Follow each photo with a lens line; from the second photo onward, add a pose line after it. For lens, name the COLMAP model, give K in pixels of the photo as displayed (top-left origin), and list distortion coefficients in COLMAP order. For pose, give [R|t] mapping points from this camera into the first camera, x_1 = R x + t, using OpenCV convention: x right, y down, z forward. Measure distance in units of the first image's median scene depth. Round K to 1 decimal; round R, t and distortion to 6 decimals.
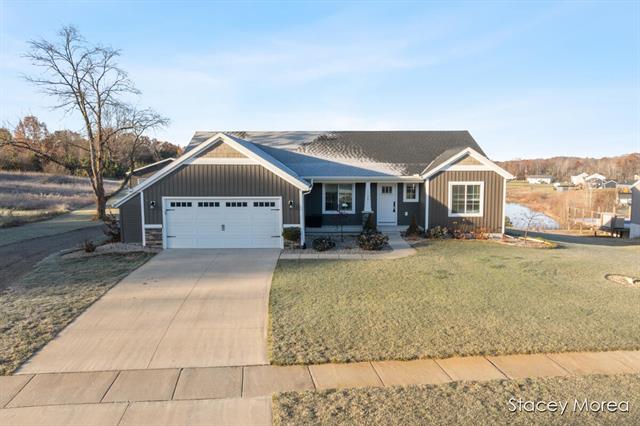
lens RADIAL K [[446.9, 0, 320.0], [0, 446.9, 213.0], [0, 0, 1]] dist [-0.036329, 0.001165]
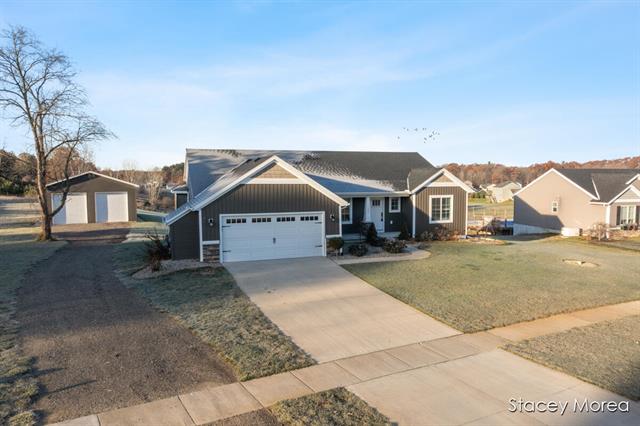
lens RADIAL K [[446.9, 0, 320.0], [0, 446.9, 213.0], [0, 0, 1]] dist [-0.036329, 0.001165]
pose [[0.943038, -0.027412, 0.331552, -0.477637], [0.033594, 0.999352, -0.012926, -0.017680], [-0.330983, 0.023327, 0.943348, -0.087110]]
